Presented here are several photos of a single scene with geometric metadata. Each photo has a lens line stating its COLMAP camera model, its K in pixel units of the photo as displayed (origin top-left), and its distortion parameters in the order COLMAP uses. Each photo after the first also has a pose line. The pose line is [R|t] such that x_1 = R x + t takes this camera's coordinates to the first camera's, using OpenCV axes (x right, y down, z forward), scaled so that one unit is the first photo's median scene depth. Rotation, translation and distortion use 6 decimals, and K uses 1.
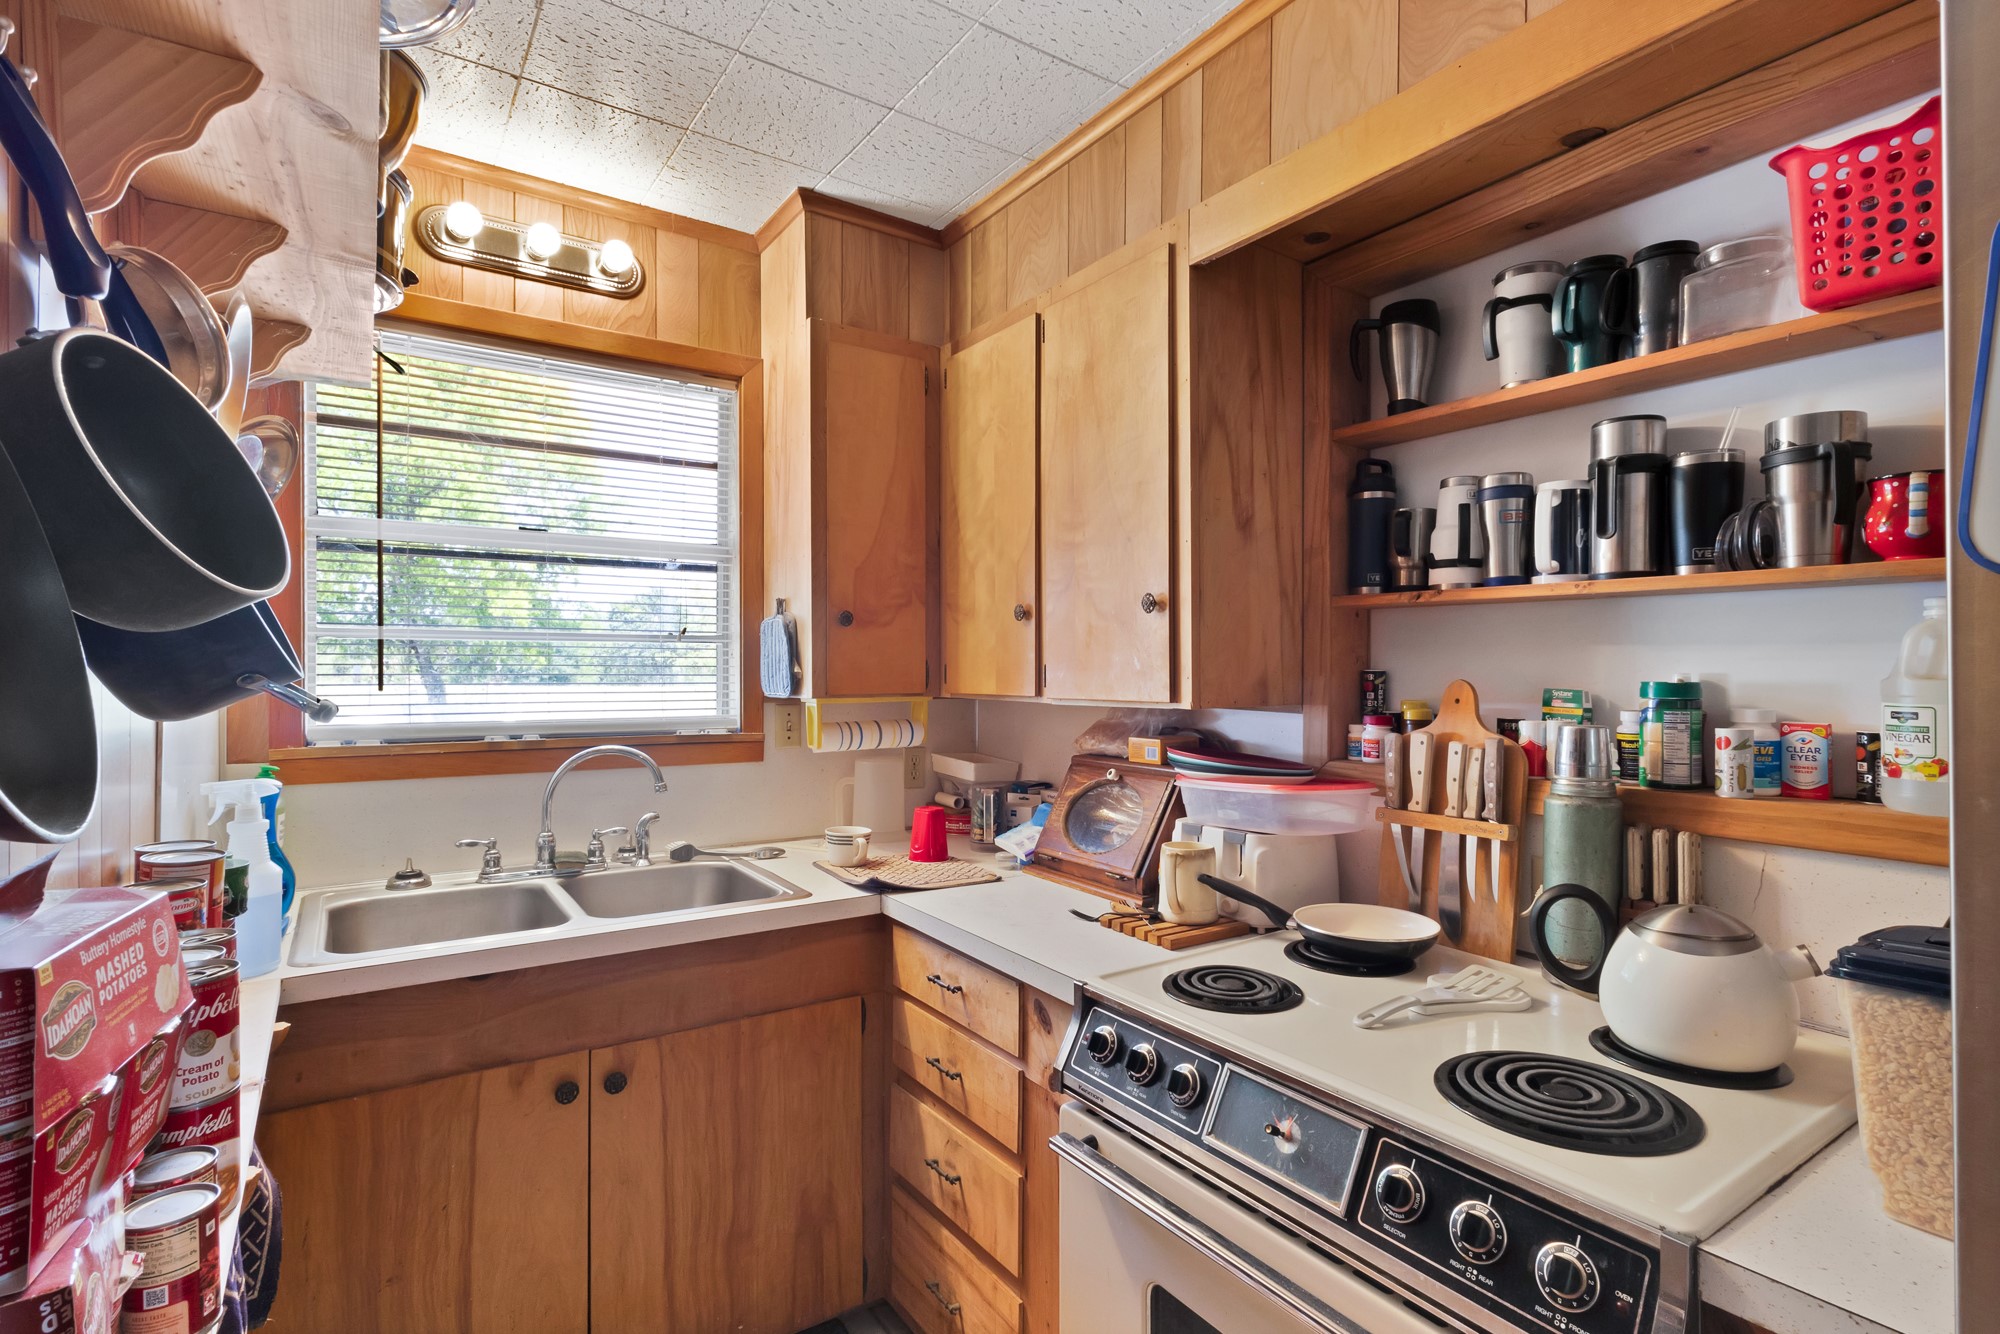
lens RADIAL K [[958.0, 0, 1002.4], [0, 958.0, 667.9], [0, 0, 1]] dist [-0.000050, -0.000046]
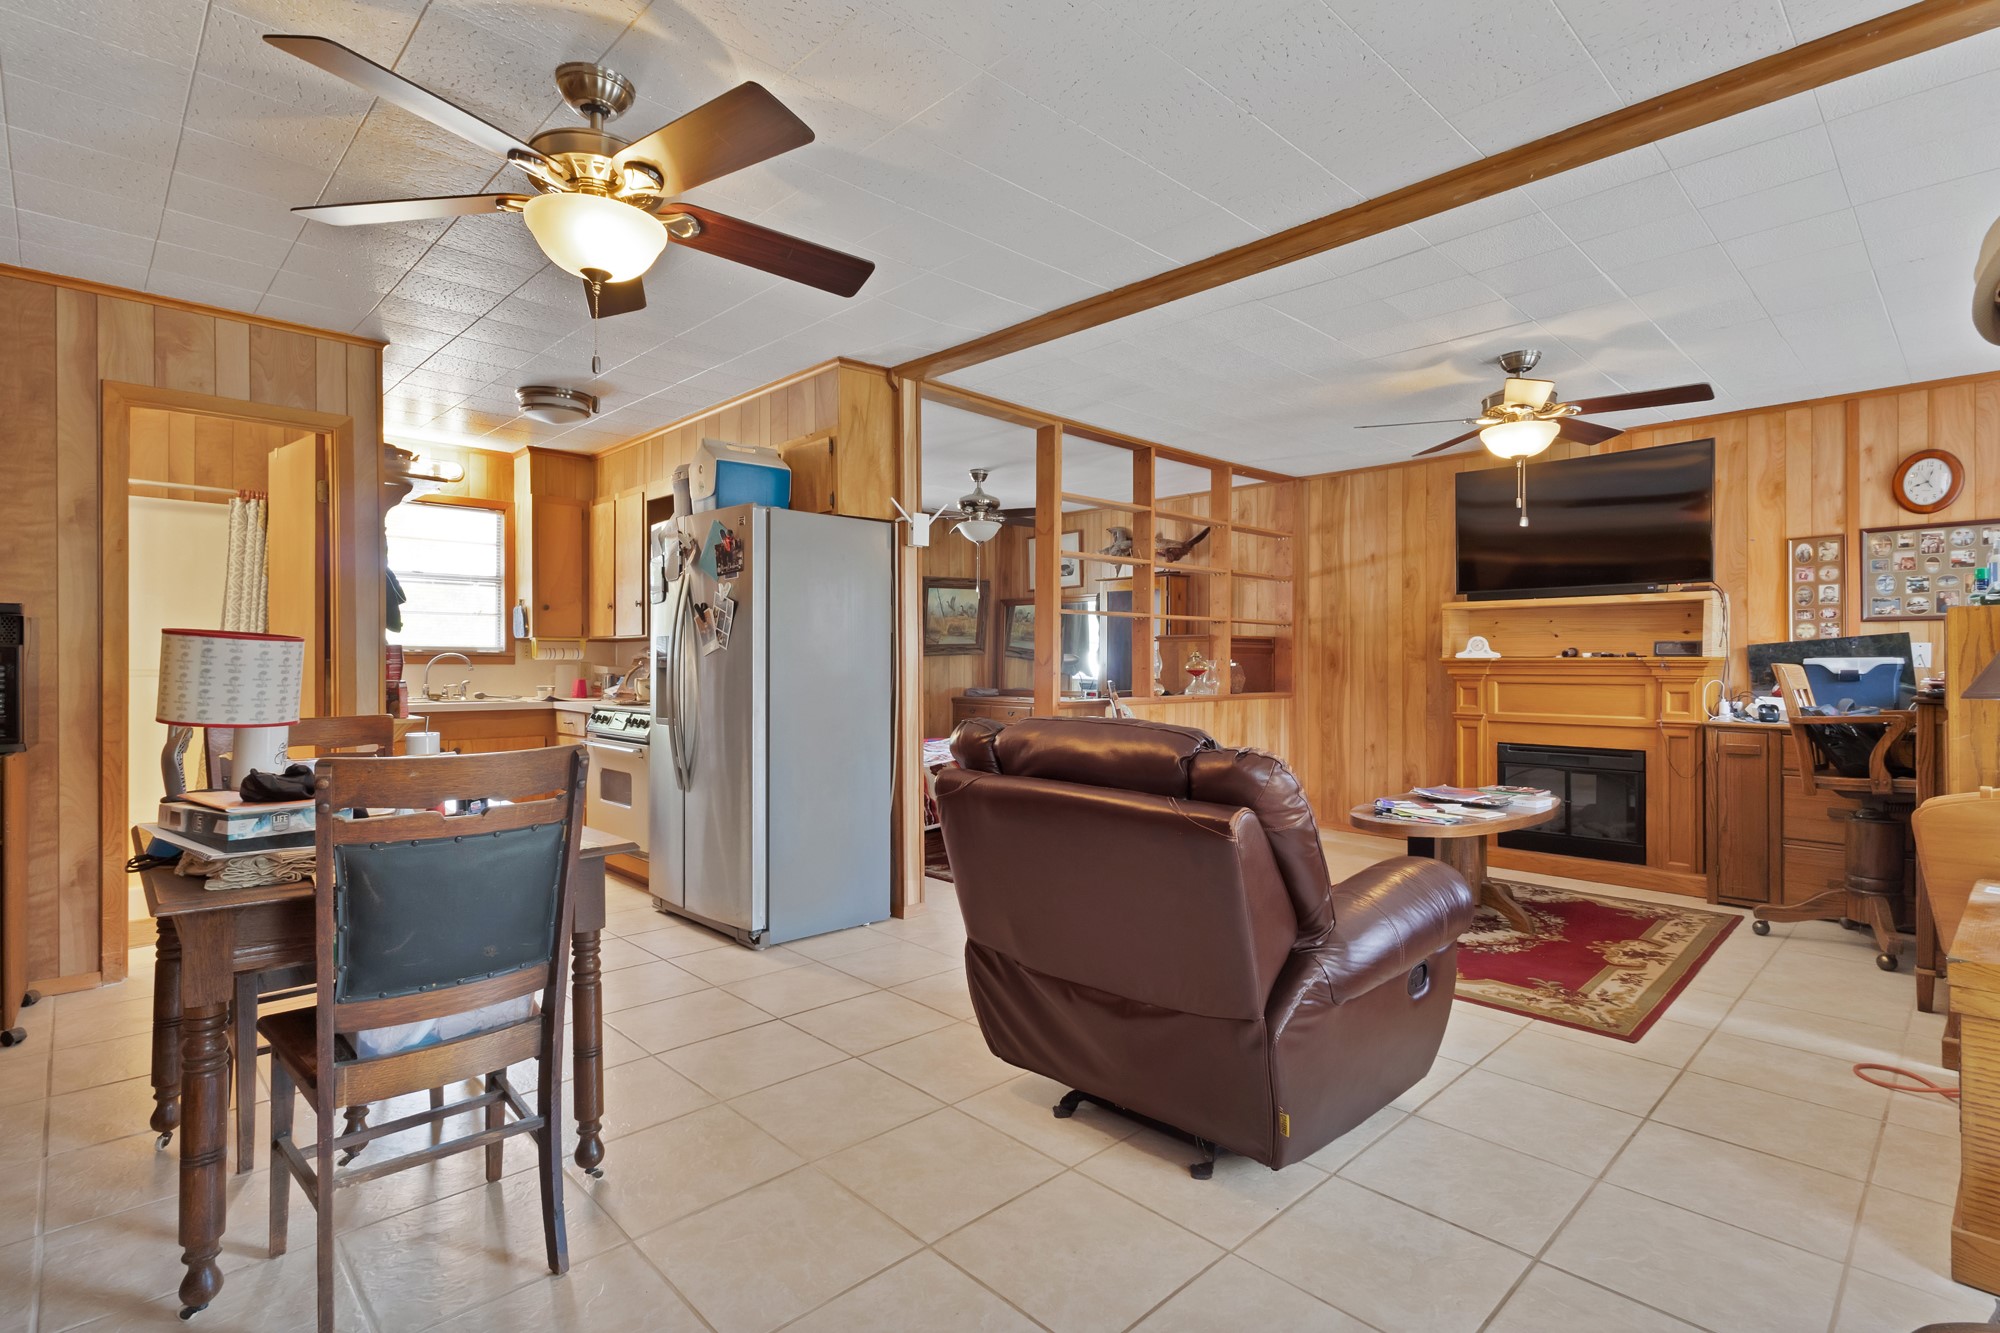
lens RADIAL K [[958.0, 0, 998.7], [0, 958.0, 659.8], [0, 0, 1]] dist [-0.000050, -0.000046]
pose [[0.984868, 0.001761, 0.173300, 0.585711], [-0.001817, 0.999998, 0.000162, 0.087569], [-0.173299, -0.000474, 0.984869, -1.754172]]
